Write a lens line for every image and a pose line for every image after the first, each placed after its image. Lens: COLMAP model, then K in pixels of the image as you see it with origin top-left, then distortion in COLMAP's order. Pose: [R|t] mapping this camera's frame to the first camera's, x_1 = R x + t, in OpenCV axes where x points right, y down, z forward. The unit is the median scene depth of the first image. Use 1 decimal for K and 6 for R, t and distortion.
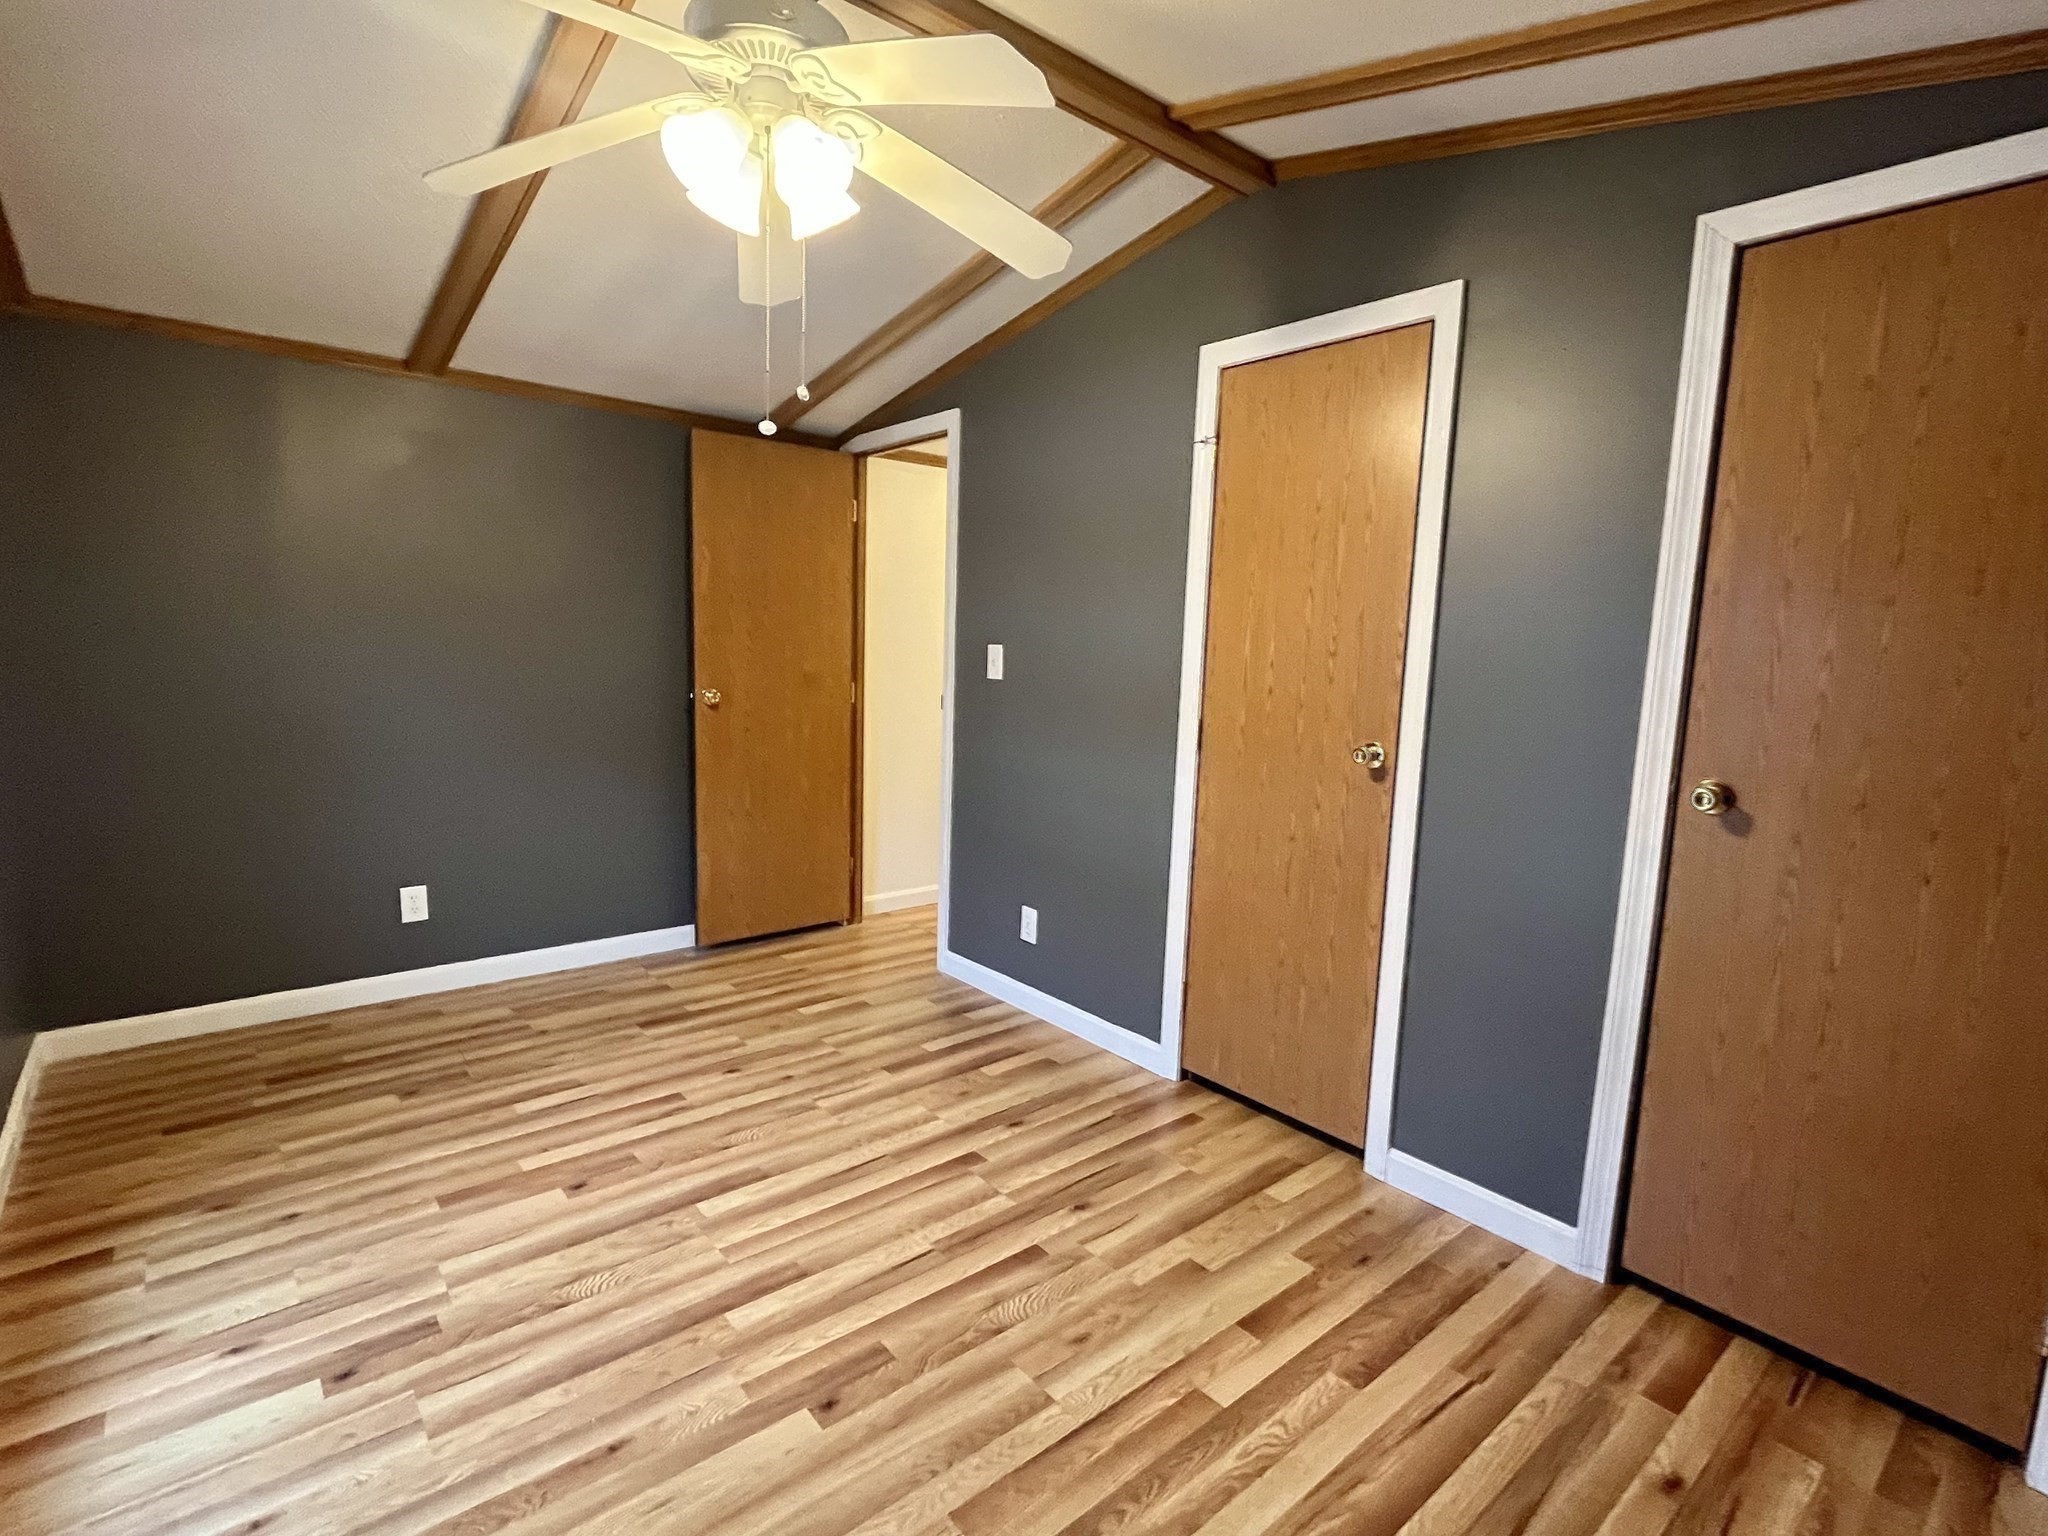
lens RADIAL K [[974.8, 0, 1005.7], [0, 974.8, 753.7], [0, 0, 1]] dist [0.000481, 0.000991]
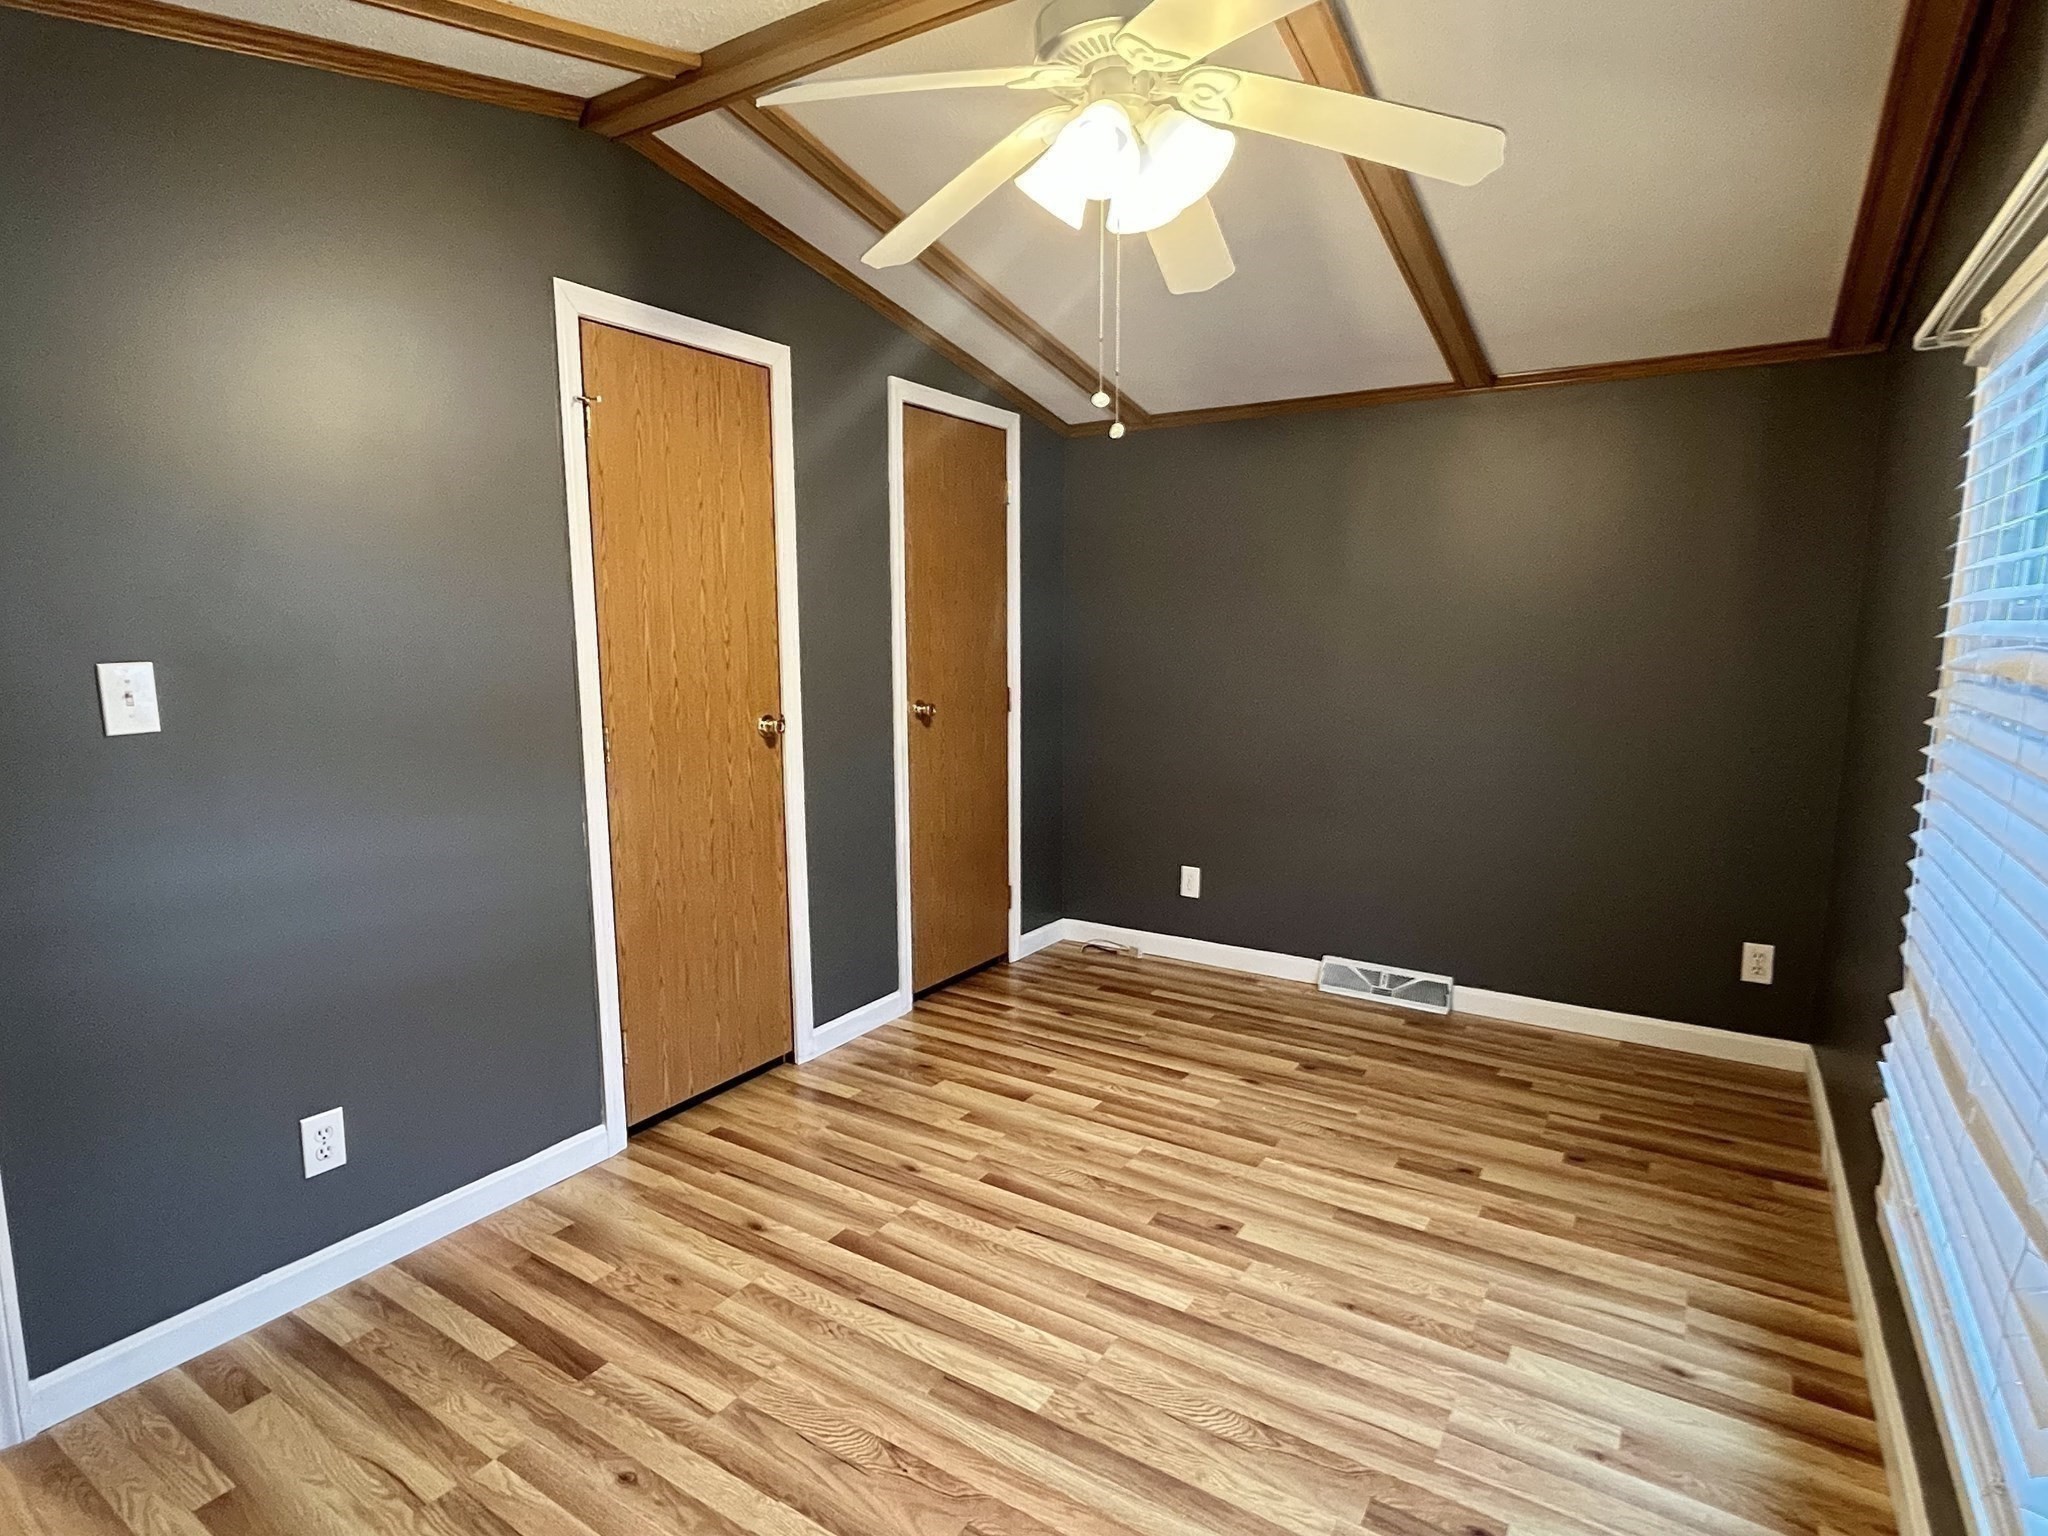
lens RADIAL K [[1088.4, 0, 1005.1], [0, 1088.4, 757.1], [0, 0, 1]] dist [-0.004424, -0.000686]
pose [[-0.293197, -0.143742, 0.945185, -1.102531], [0.110968, 0.976834, 0.182977, -0.195865], [-0.949590, 0.158534, -0.270454, 1.256532]]
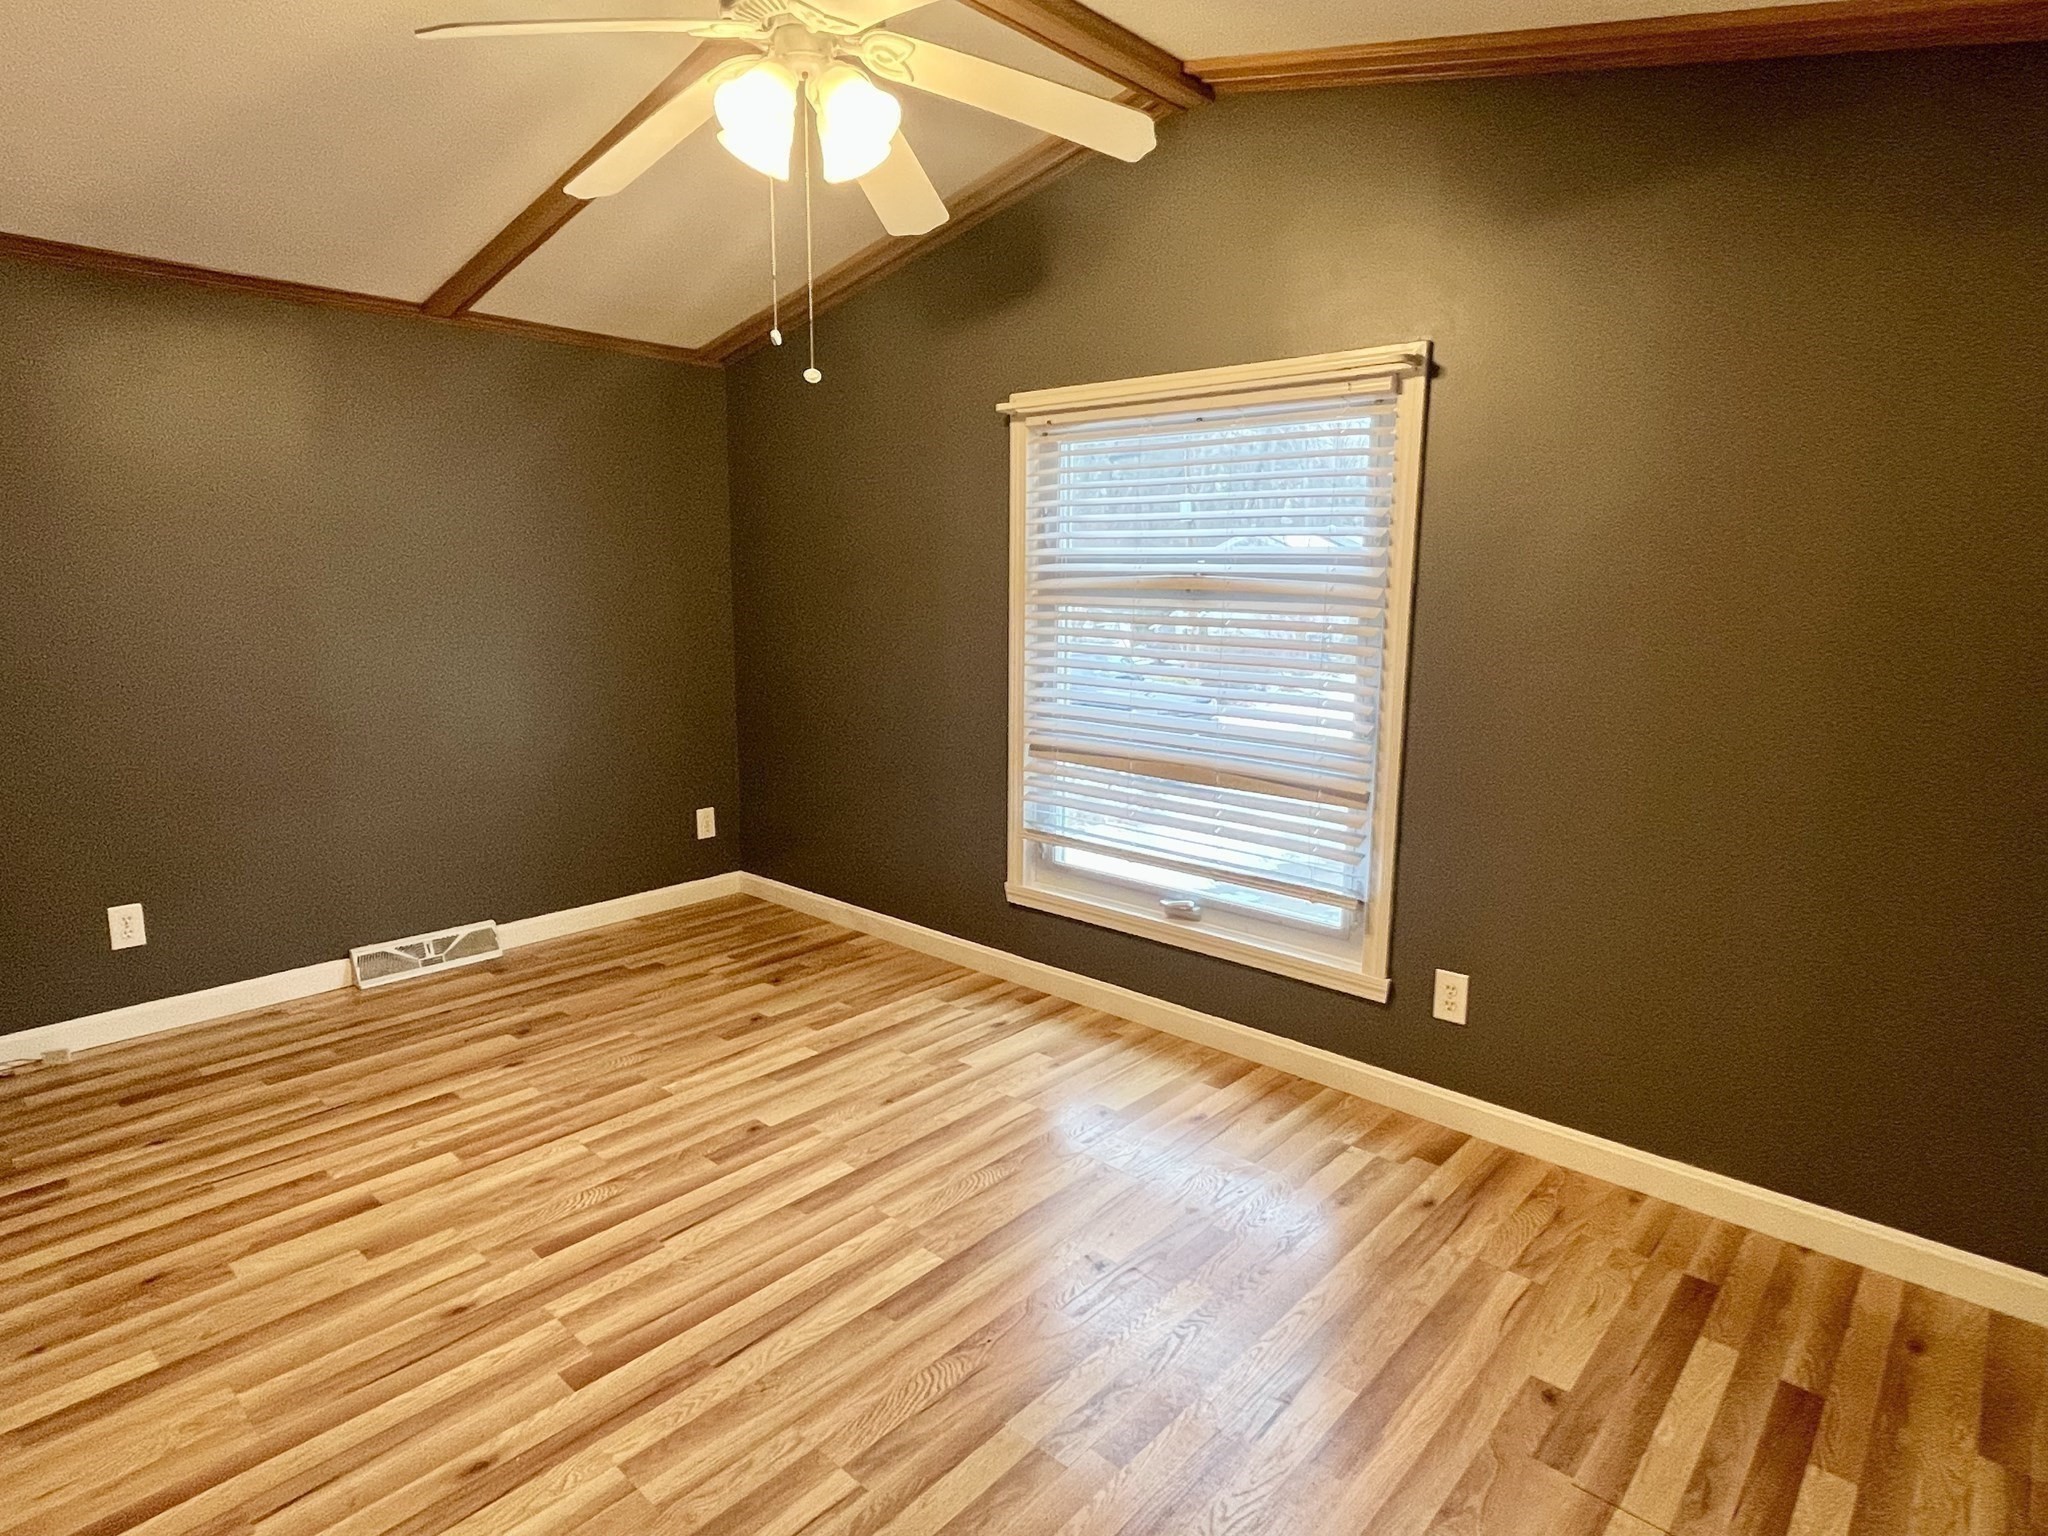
lens RADIAL K [[1133.1, 0, 1024.7], [0, 1133.1, 777.8], [0, 0, 1]] dist [-0.000283, -0.000693]
pose [[-0.987631, -0.007404, -0.156624, -0.246156], [-0.053927, 0.953988, 0.294955, -0.254997], [0.147234, 0.299753, -0.942587, 1.956070]]
